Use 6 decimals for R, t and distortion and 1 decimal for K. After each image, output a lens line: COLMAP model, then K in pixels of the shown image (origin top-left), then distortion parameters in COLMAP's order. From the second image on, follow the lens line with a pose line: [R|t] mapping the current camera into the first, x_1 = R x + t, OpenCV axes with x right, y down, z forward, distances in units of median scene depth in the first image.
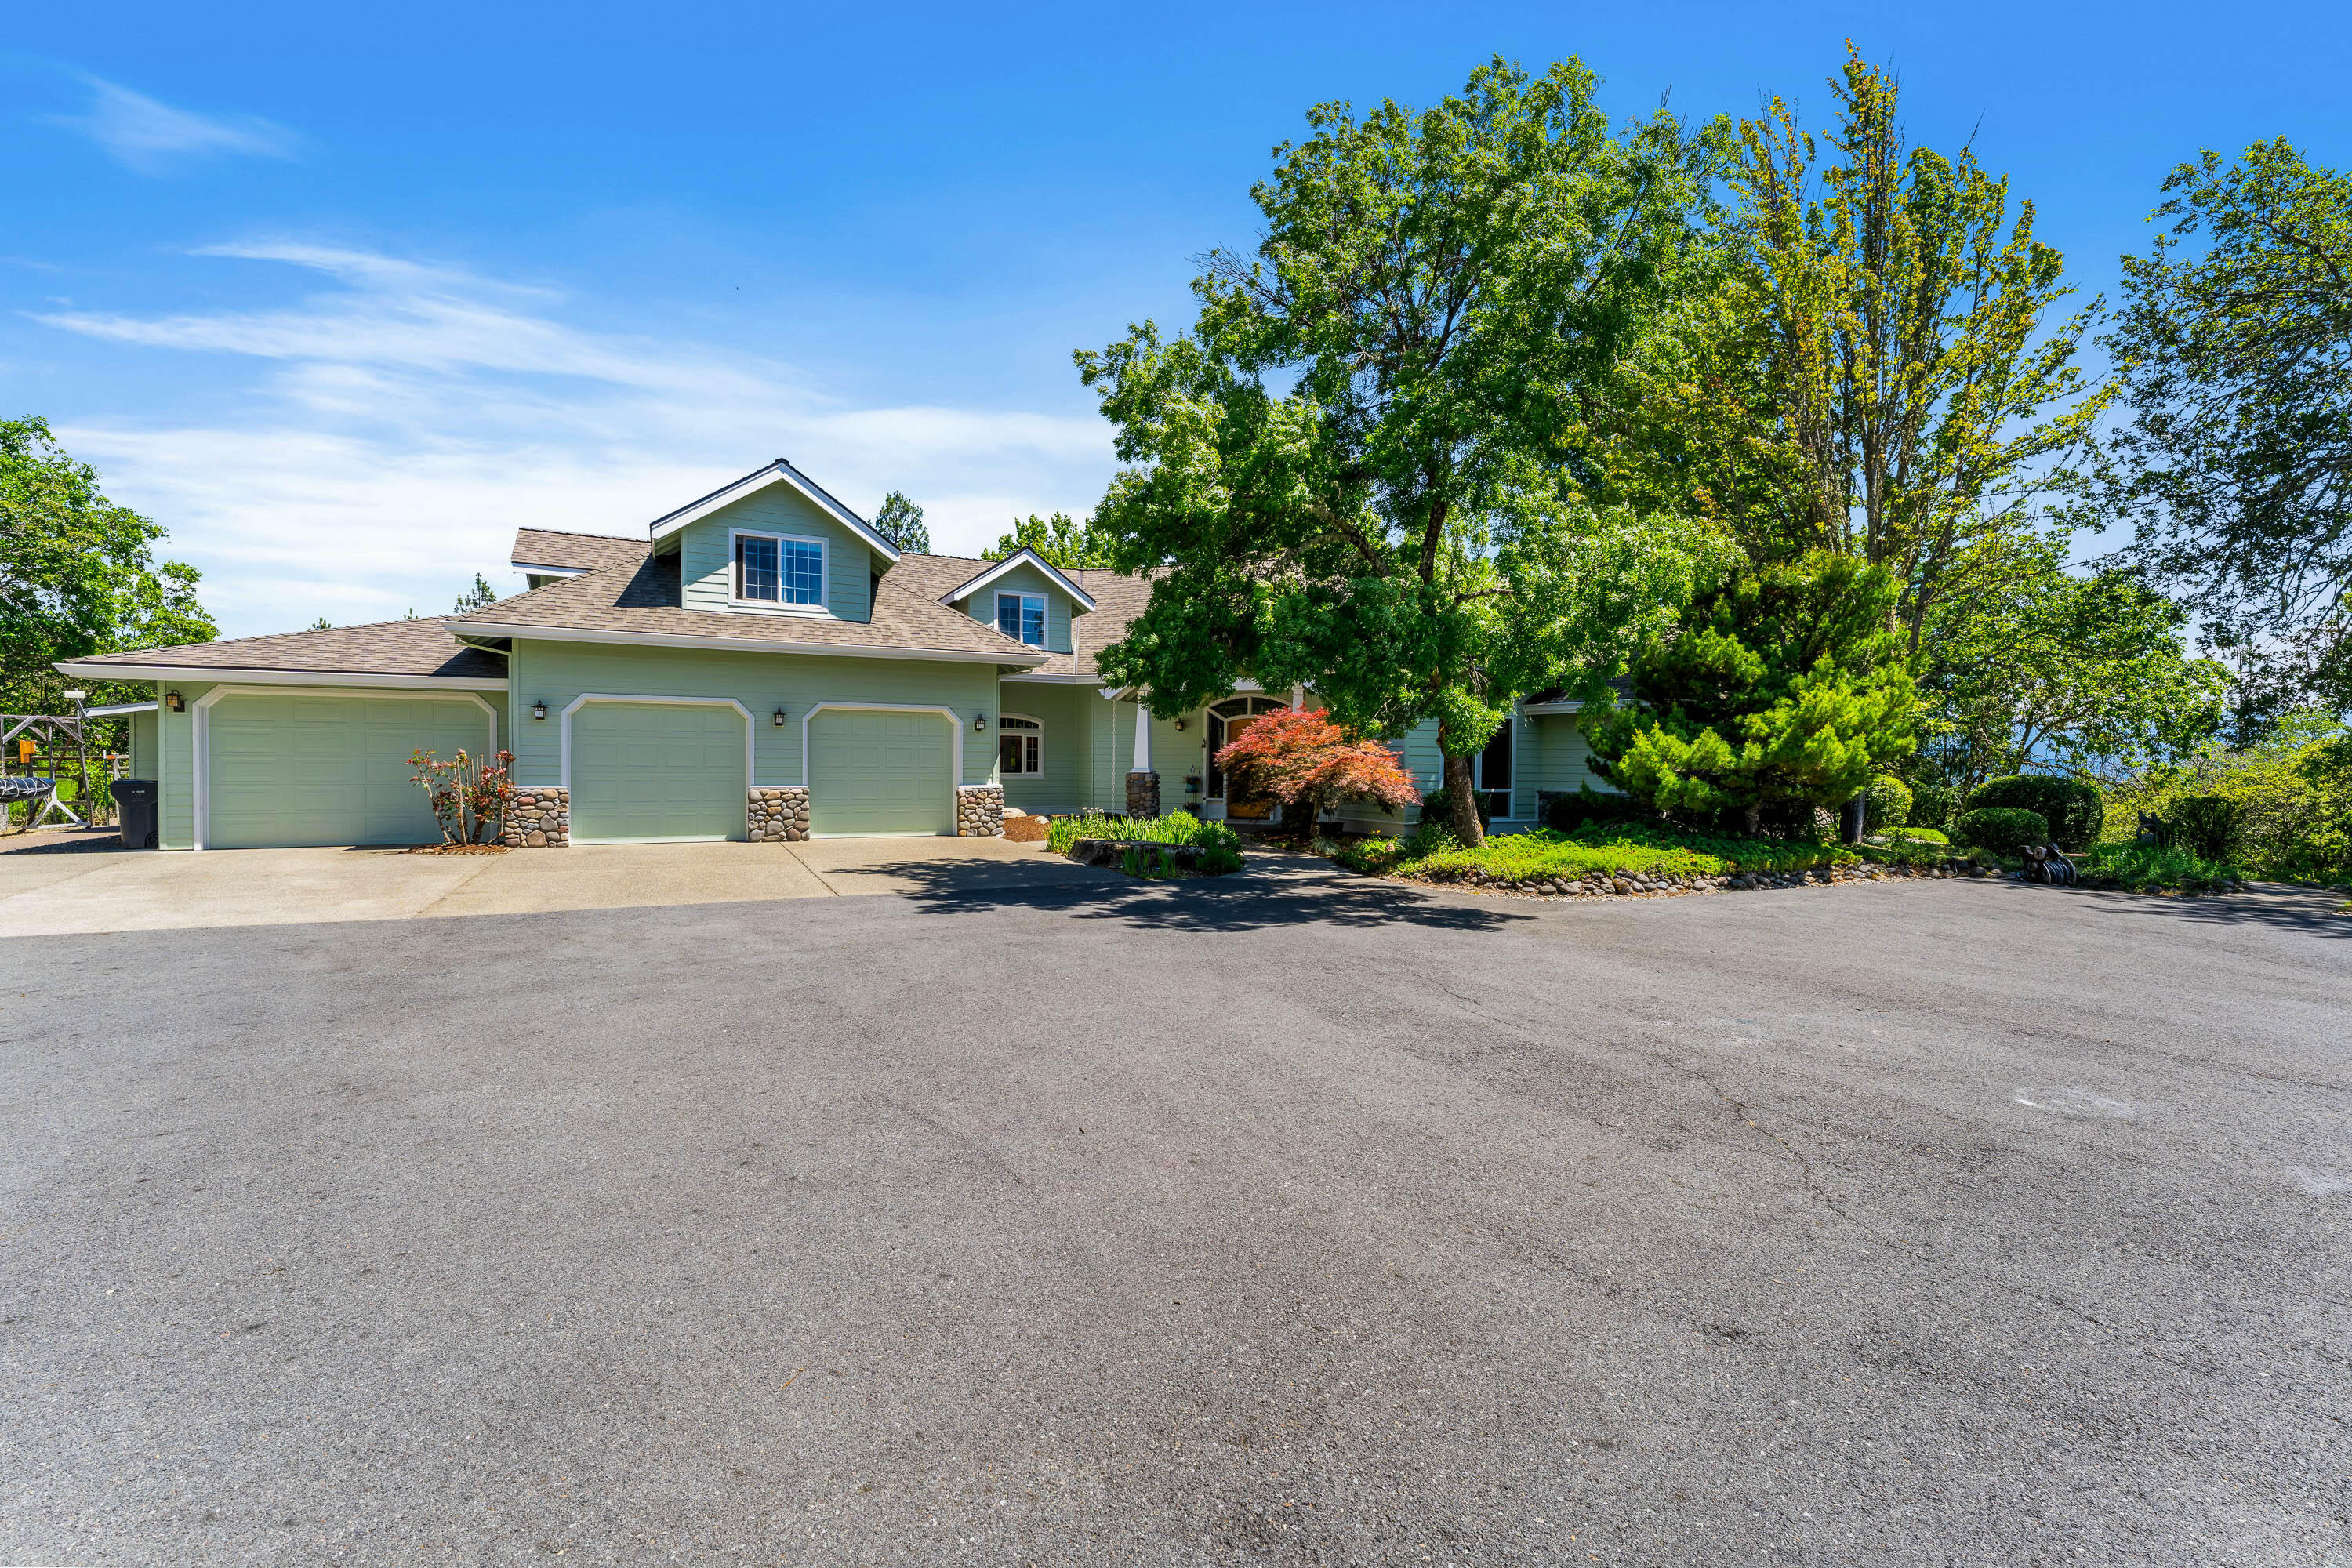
lens RADIAL K [[1018.2, 0, 1179.0], [0, 1018.2, 776.6], [0, 0, 1]] dist [0.000180, 0.000000]
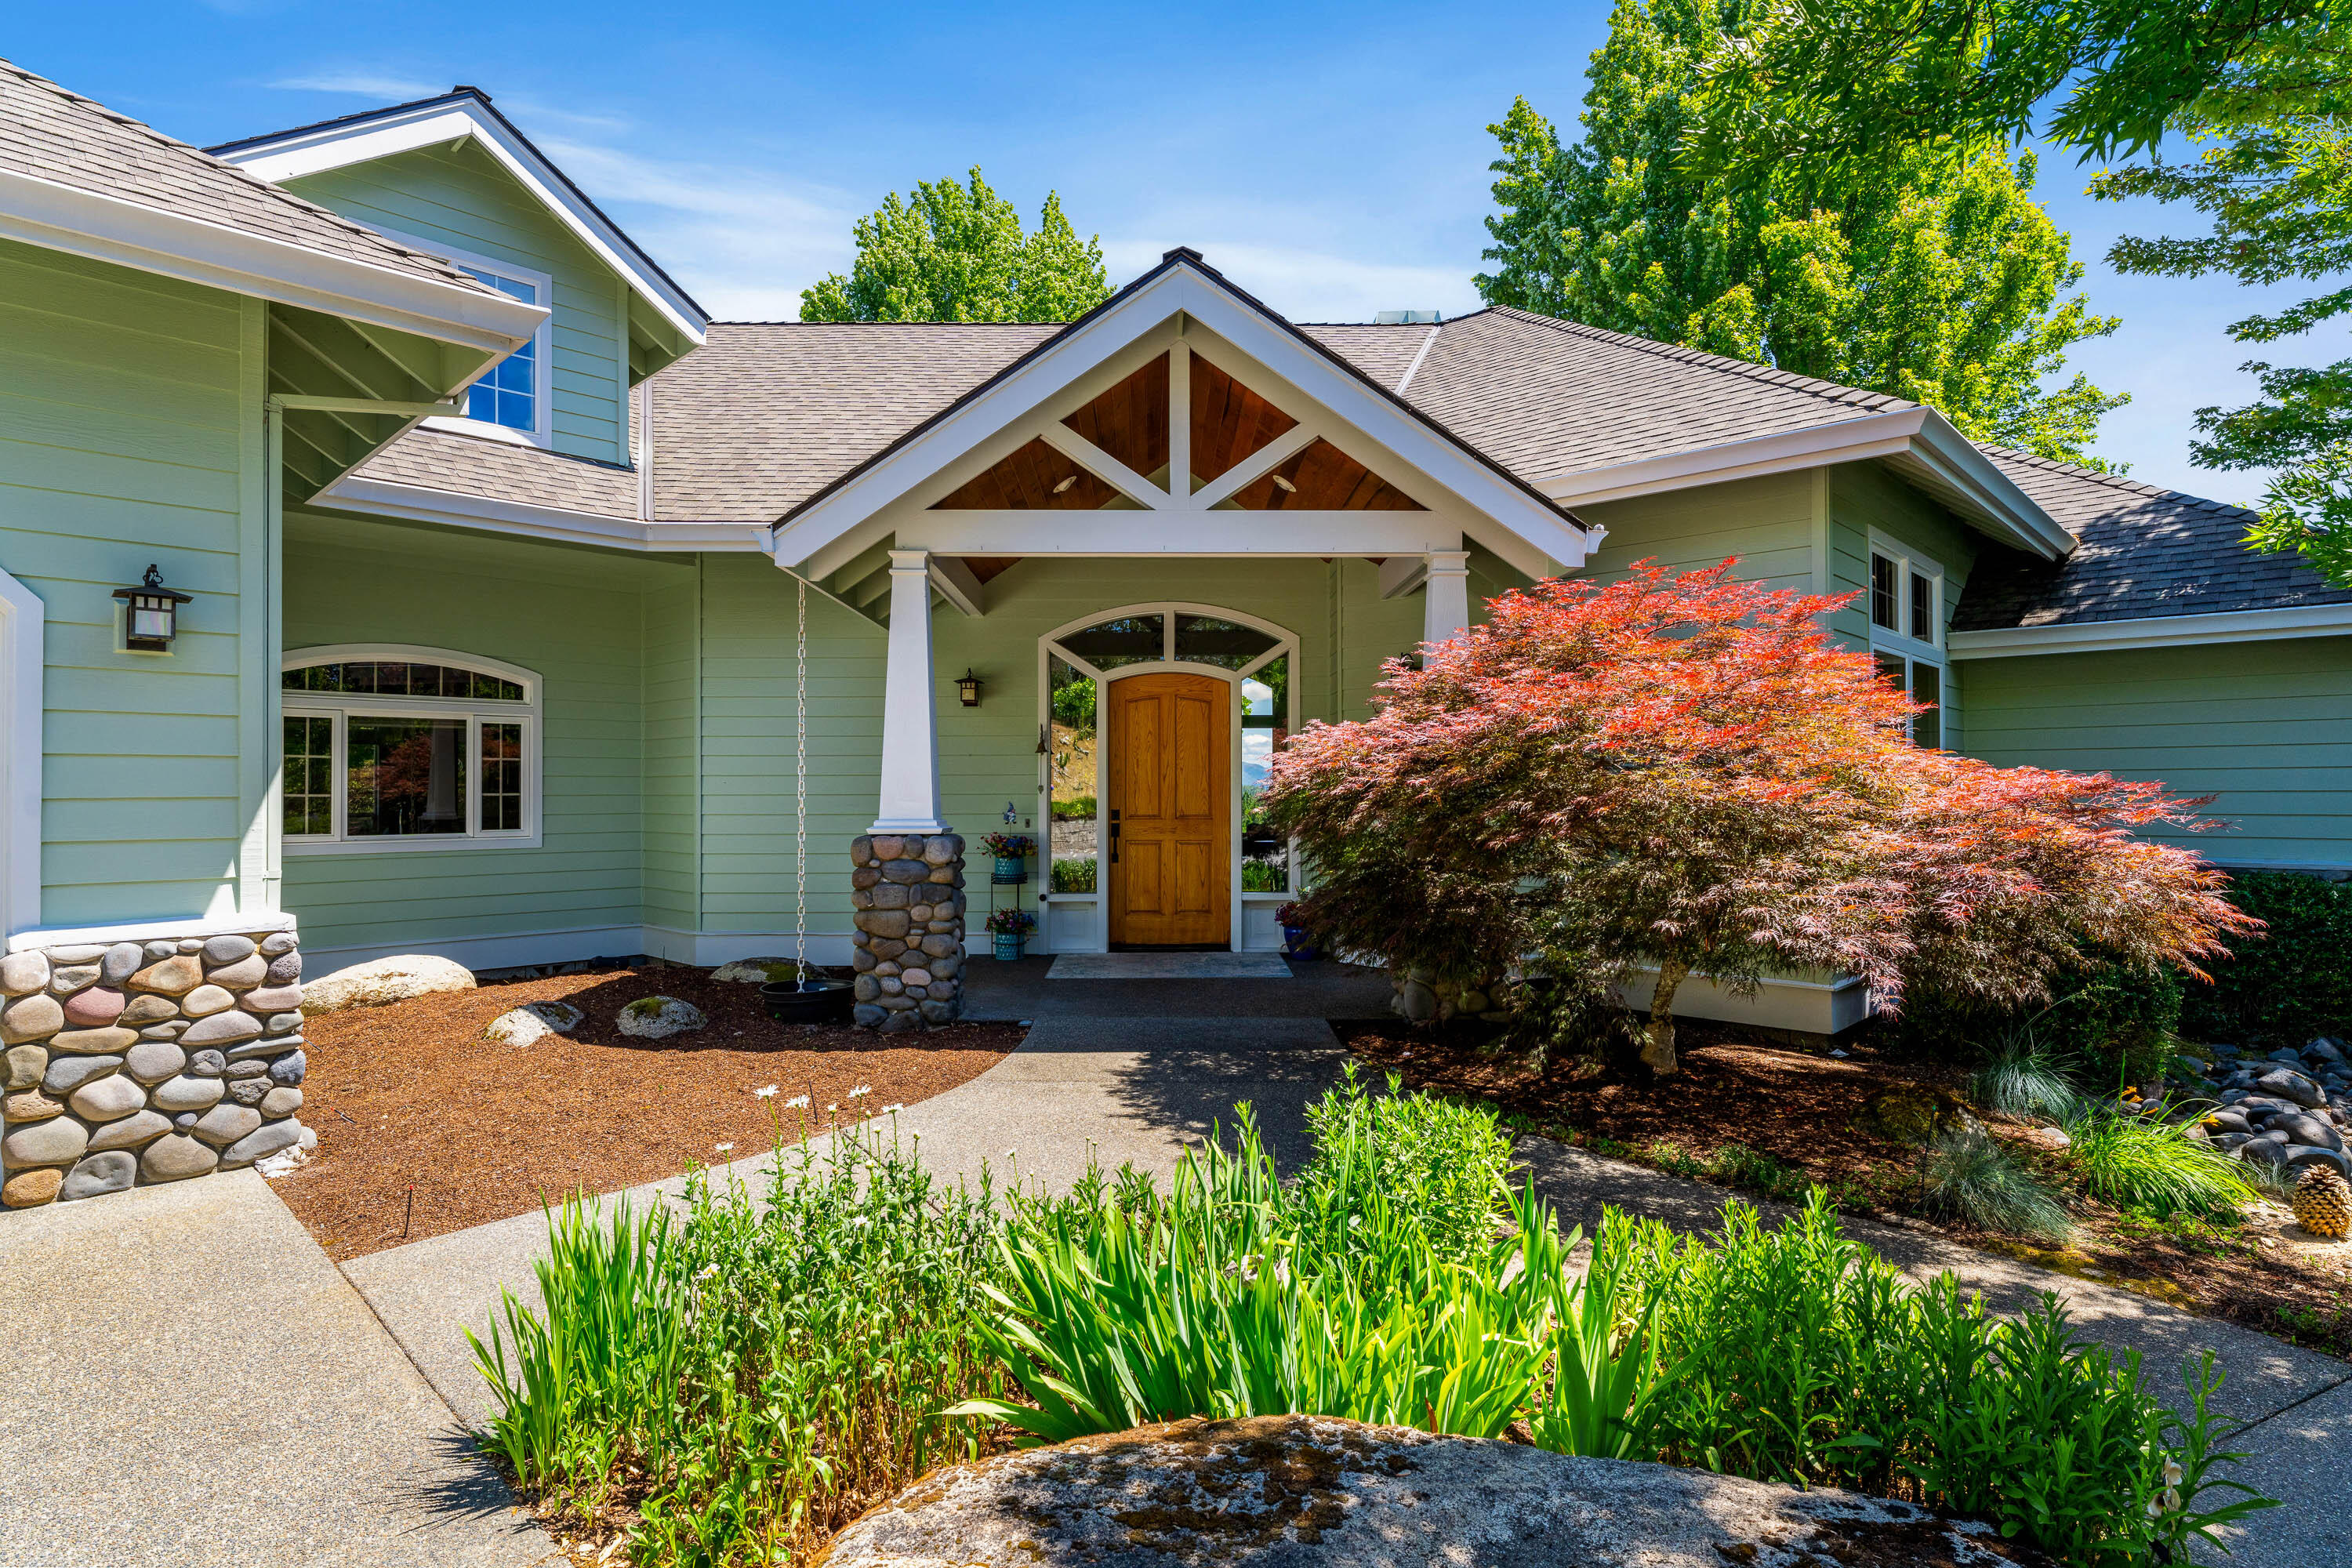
lens RADIAL K [[1225.0, 0, 1166.3], [0, 1225.0, 785.5], [0, 0, 1]] dist [-0.005061, -0.000349]
pose [[0.948964, -0.009157, 0.315250, -0.067150], [0.015324, 0.999737, -0.017089, -0.009046], [-0.315011, 0.021048, 0.948855, 0.575540]]
